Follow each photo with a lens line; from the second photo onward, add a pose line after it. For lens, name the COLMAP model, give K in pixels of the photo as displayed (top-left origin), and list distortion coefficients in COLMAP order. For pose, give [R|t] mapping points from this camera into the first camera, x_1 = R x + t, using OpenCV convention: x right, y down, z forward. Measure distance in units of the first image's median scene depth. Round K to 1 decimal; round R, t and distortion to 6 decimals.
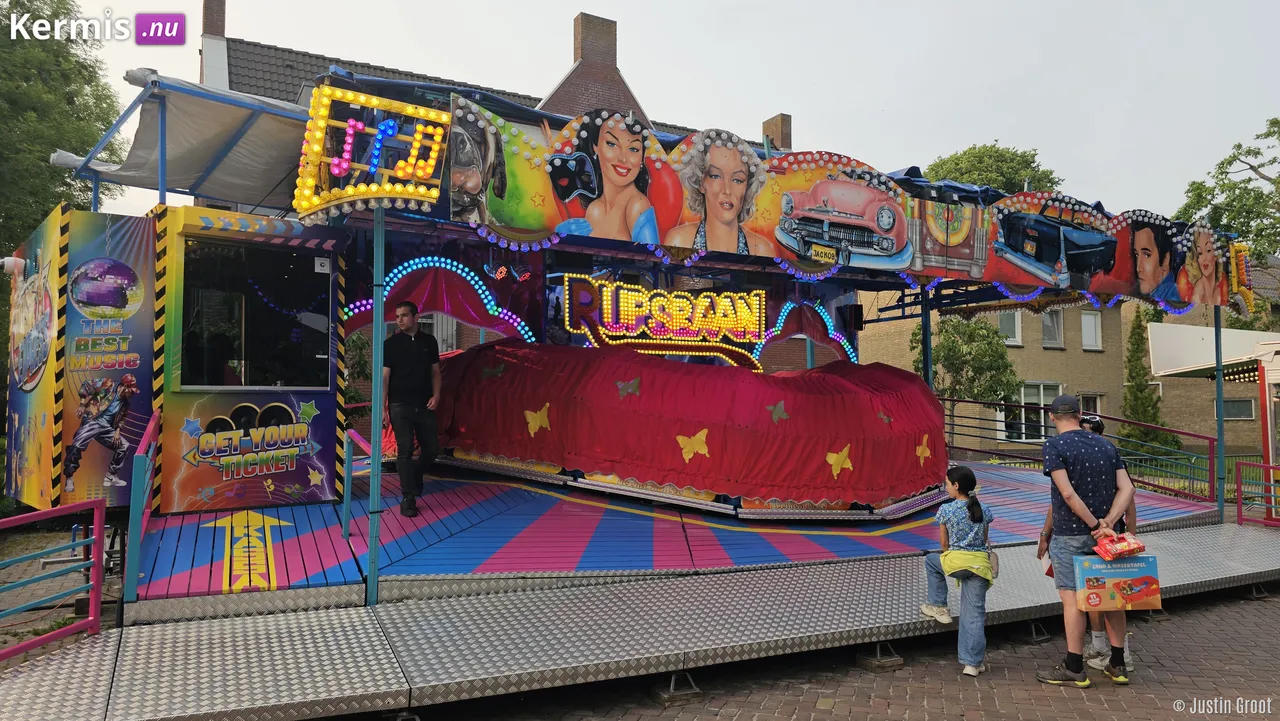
lens RADIAL K [[809.9, 0, 635.1], [0, 809.9, 377.4], [0, 0, 1]] dist [0.054641, -0.067821]
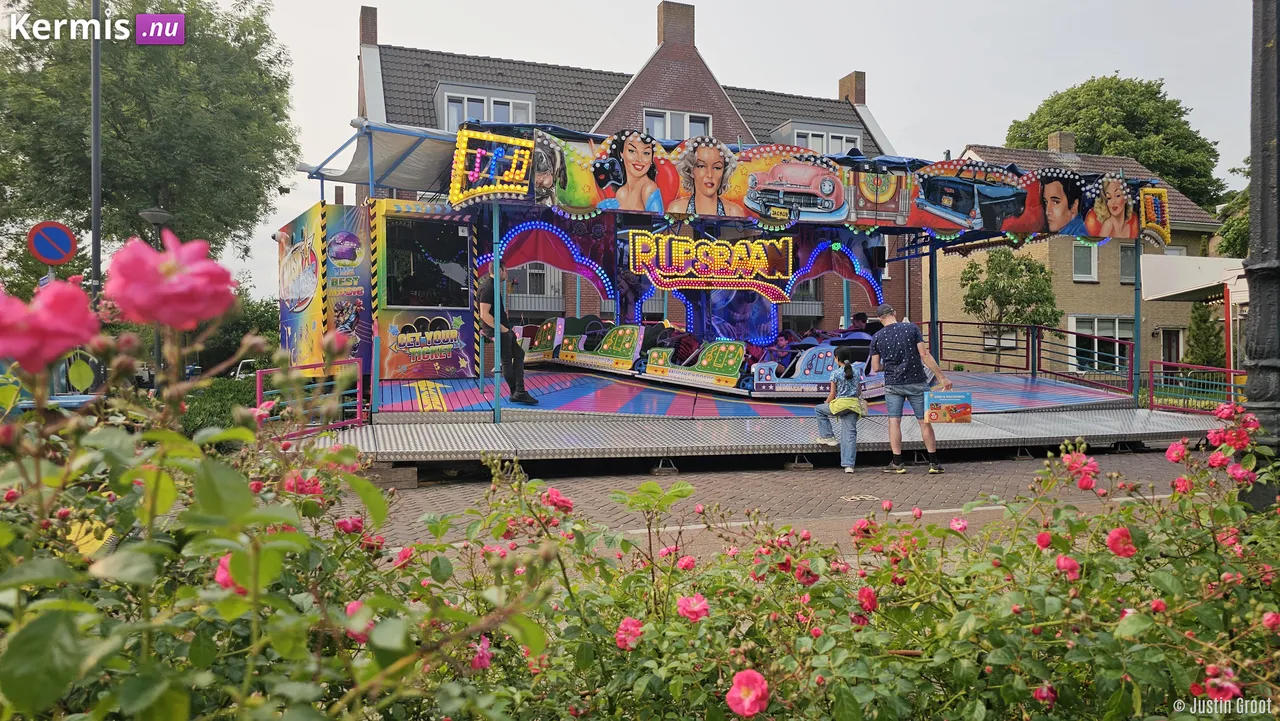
lens RADIAL K [[809.9, 0, 635.1], [0, 809.9, 377.4], [0, 0, 1]] dist [0.054641, -0.067821]
pose [[0.988993, -0.005308, -0.147868, 0.196129], [0.014028, 0.998219, 0.057990, 0.064828], [0.147297, -0.059426, 0.987305, -0.576473]]
